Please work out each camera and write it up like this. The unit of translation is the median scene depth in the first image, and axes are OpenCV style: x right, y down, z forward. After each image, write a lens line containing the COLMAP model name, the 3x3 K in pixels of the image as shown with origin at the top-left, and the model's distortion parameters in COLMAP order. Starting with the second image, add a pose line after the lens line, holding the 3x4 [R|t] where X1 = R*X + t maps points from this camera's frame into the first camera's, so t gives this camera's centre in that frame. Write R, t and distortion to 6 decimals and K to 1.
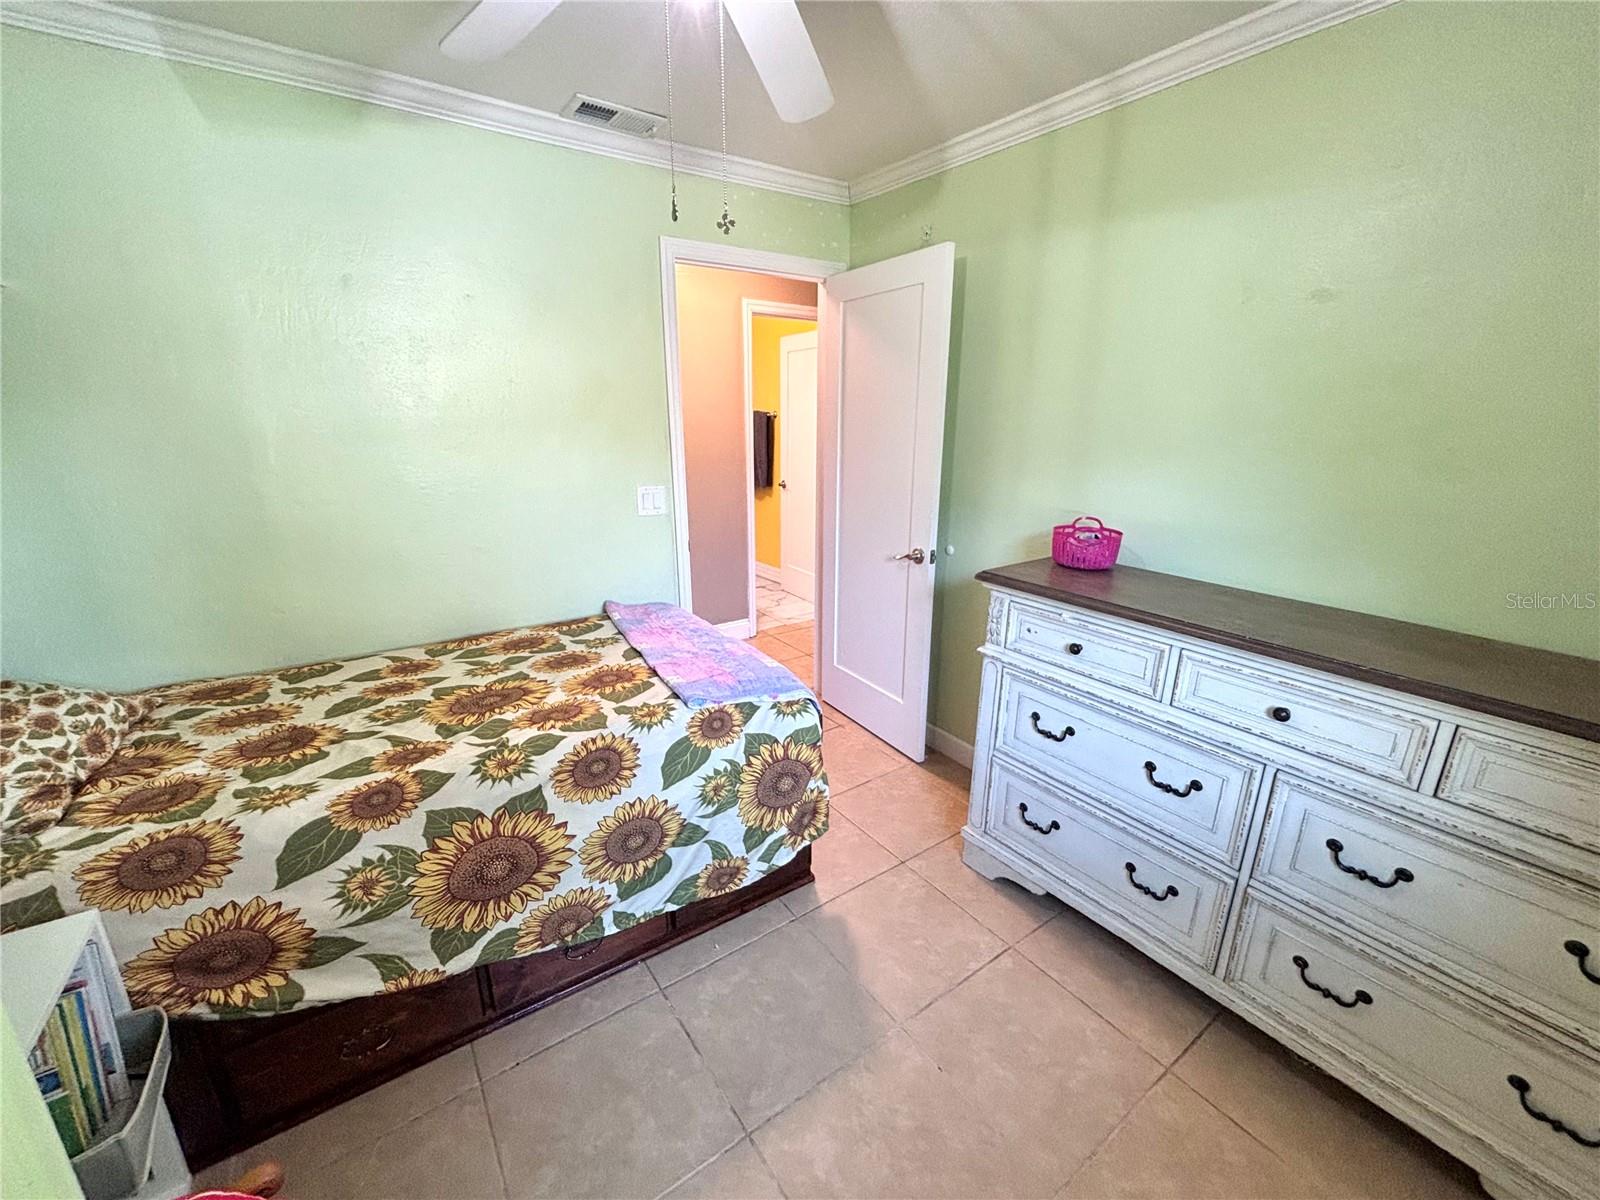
lens RADIAL K [[647.0, 0, 800.0], [0, 647.0, 600.0], [0, 0, 1]] dist [0.001344, 0.000206]
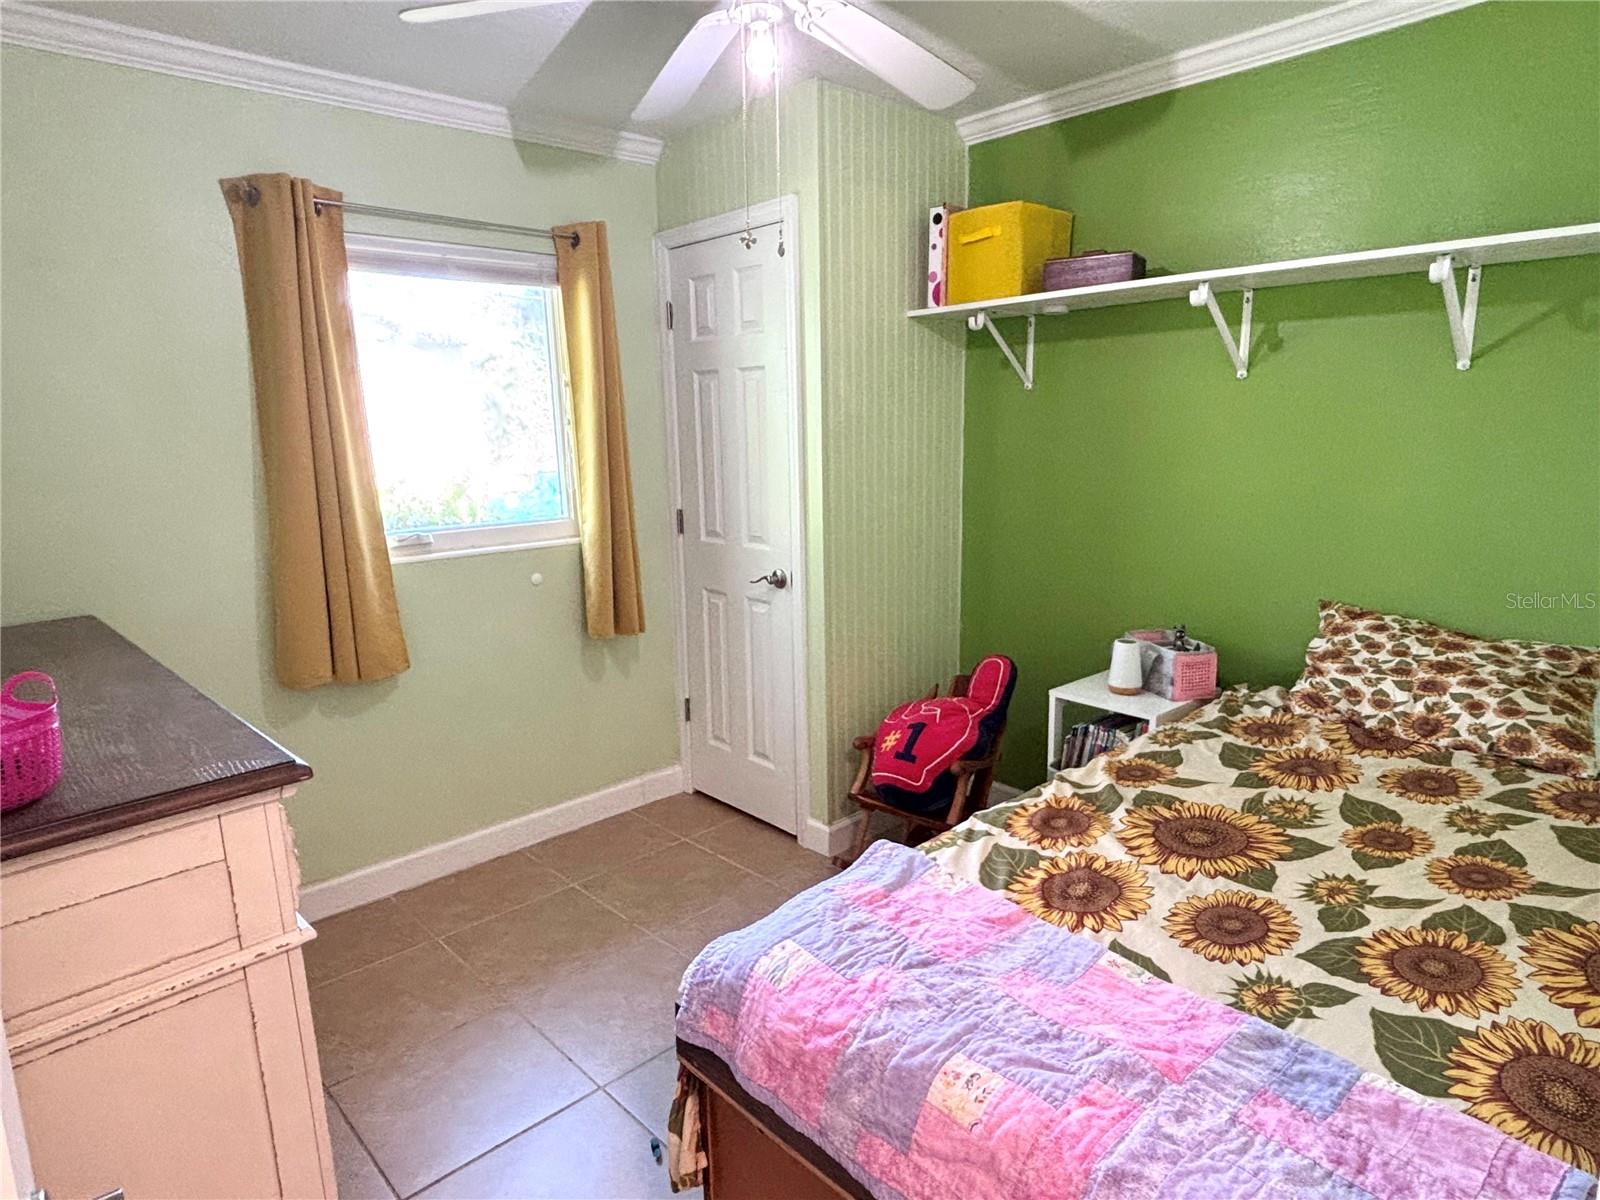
lens RADIAL K [[926.5, 0, 800.0], [0, 926.5, 600.0], [0, 0, 1]] dist [0.003013, 0.000112]
pose [[-0.989206, 0.048495, -0.138277, 0.027682], [-0.020969, 0.887092, 0.461117, -0.439612], [0.145027, 0.459039, -0.876499, 1.535541]]
